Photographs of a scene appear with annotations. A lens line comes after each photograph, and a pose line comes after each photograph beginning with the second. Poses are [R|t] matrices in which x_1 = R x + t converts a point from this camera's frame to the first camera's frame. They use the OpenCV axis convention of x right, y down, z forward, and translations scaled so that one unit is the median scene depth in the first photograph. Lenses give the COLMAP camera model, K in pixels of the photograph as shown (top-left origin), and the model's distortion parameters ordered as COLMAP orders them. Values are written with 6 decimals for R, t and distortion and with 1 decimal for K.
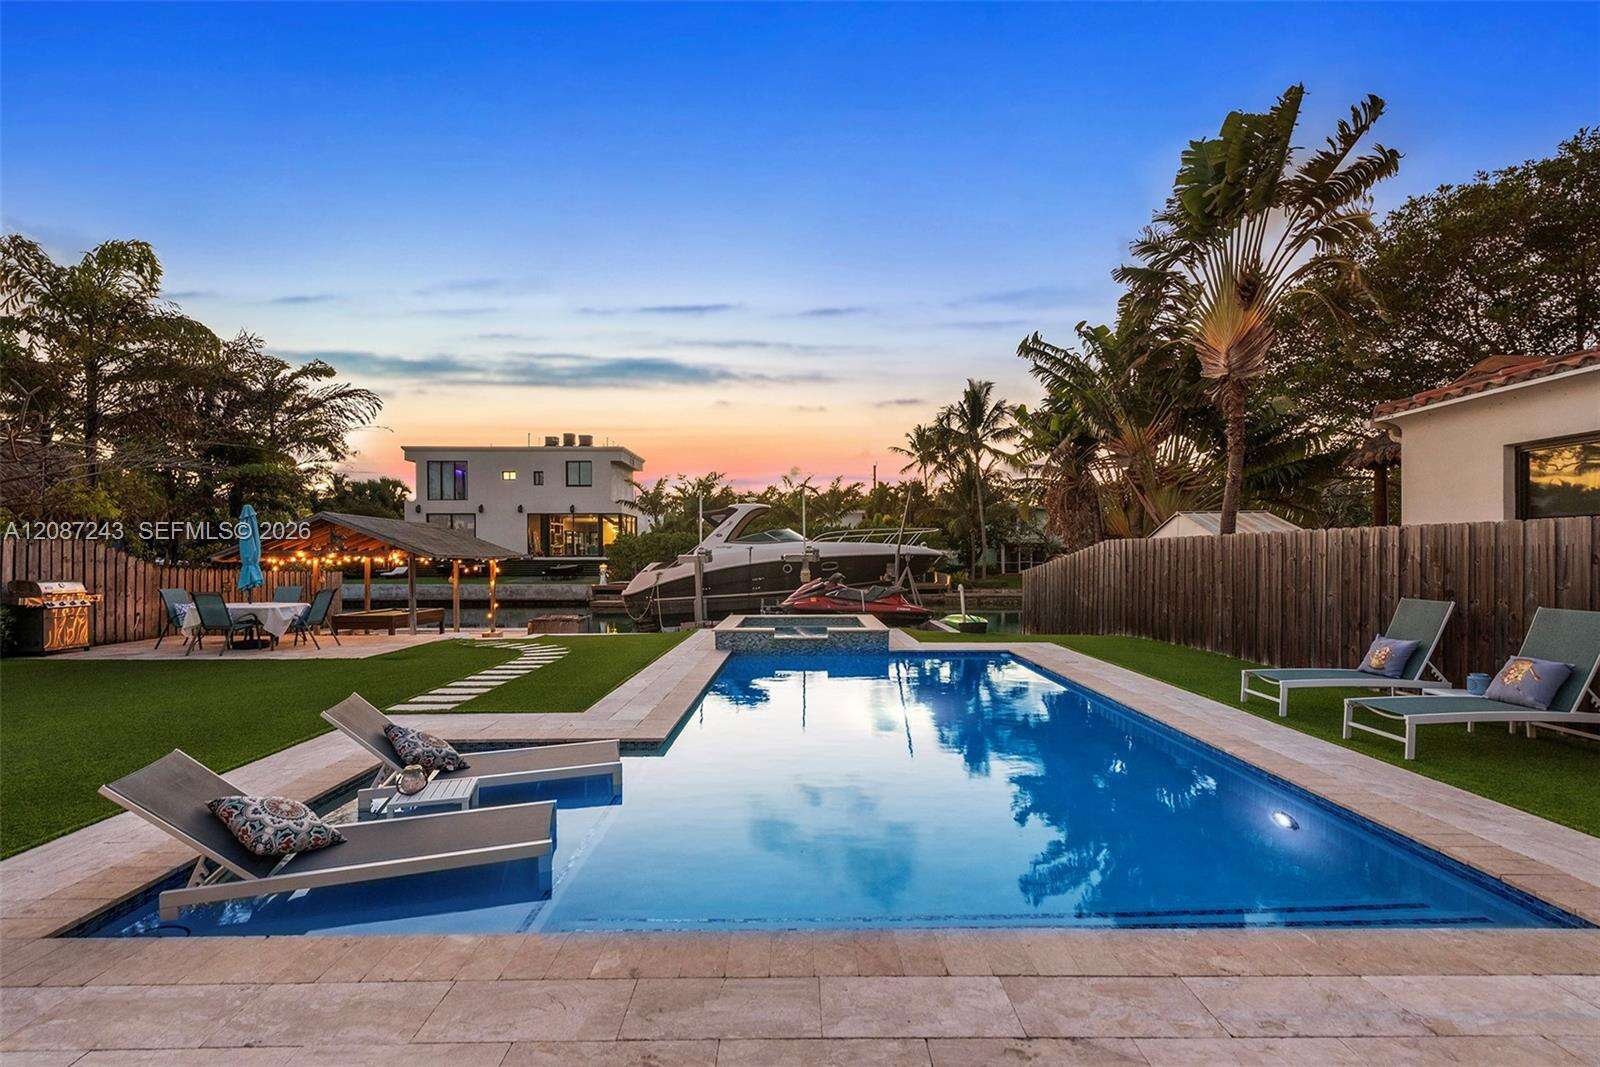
lens RADIAL K [[718.2, 0, 800.0], [0, 718.2, 533.5], [0, 0, 1]] dist [0.001810, 0.000132]
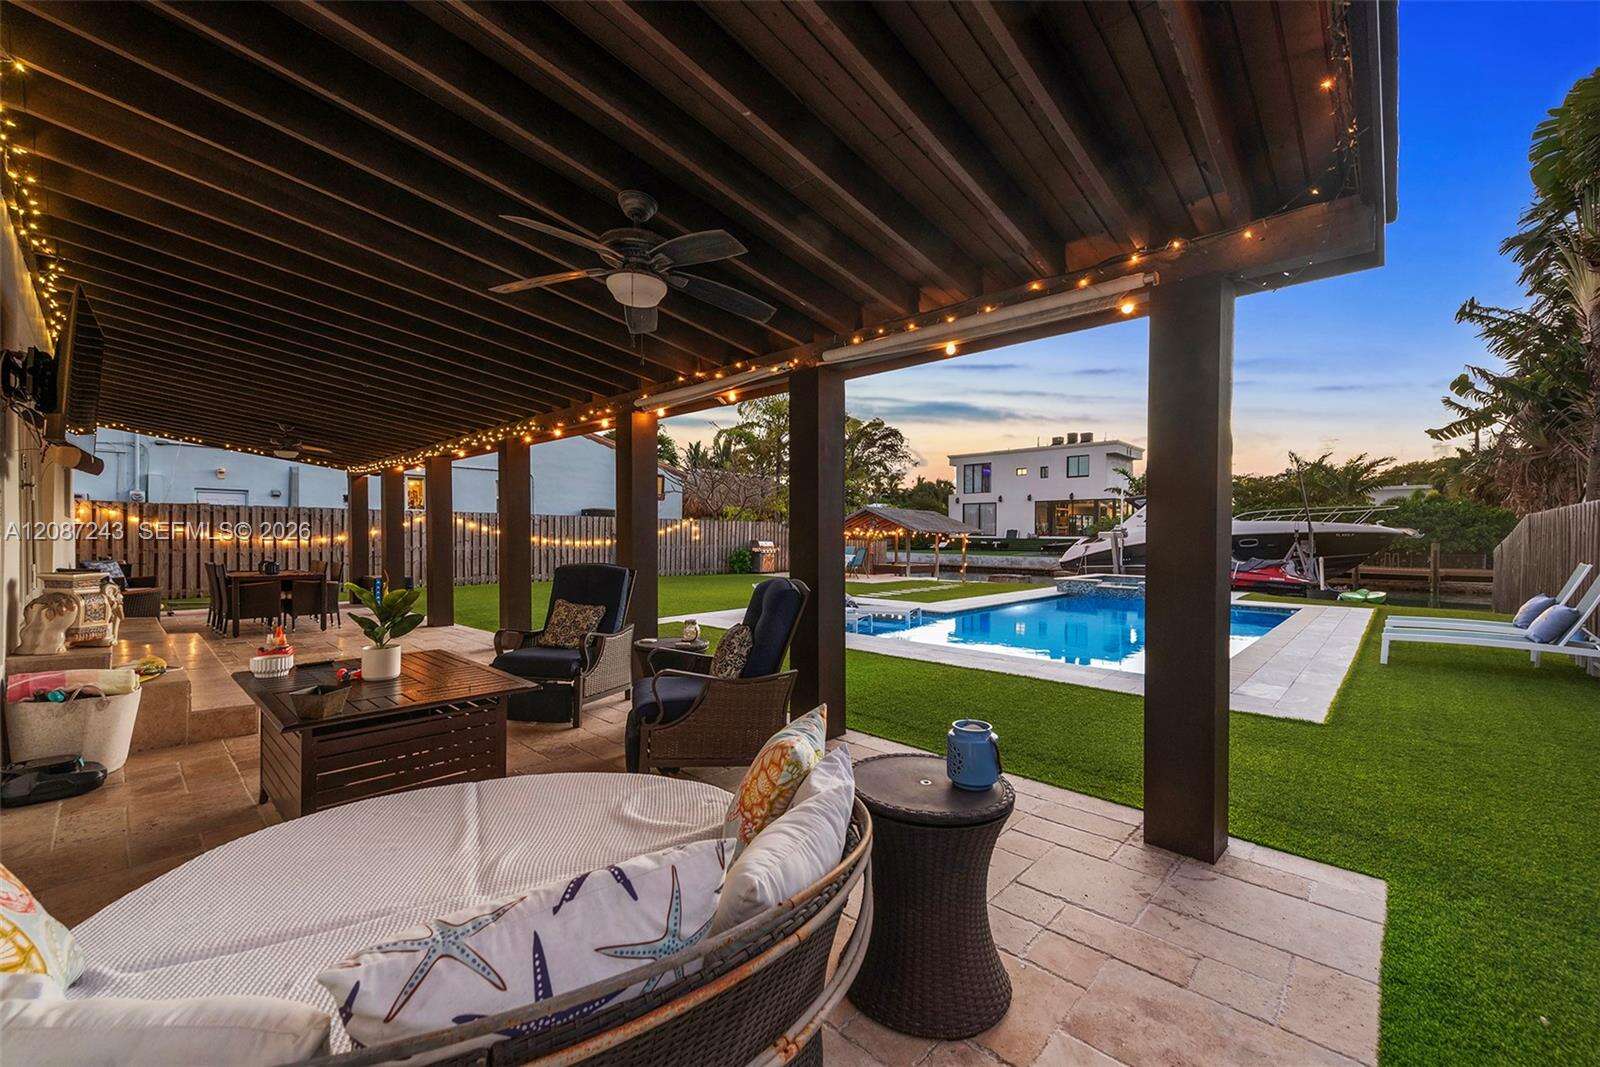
lens RADIAL K [[657.4, 0, 800.0], [0, 657.4, 533.5], [0, 0, 1]] dist [-0.000061, -0.000028]
pose [[0.713602, 0.007022, -0.700516, 0.147547], [0.008487, 0.999790, 0.018668, 0.003563], [0.700500, -0.019267, 0.713392, -0.114224]]
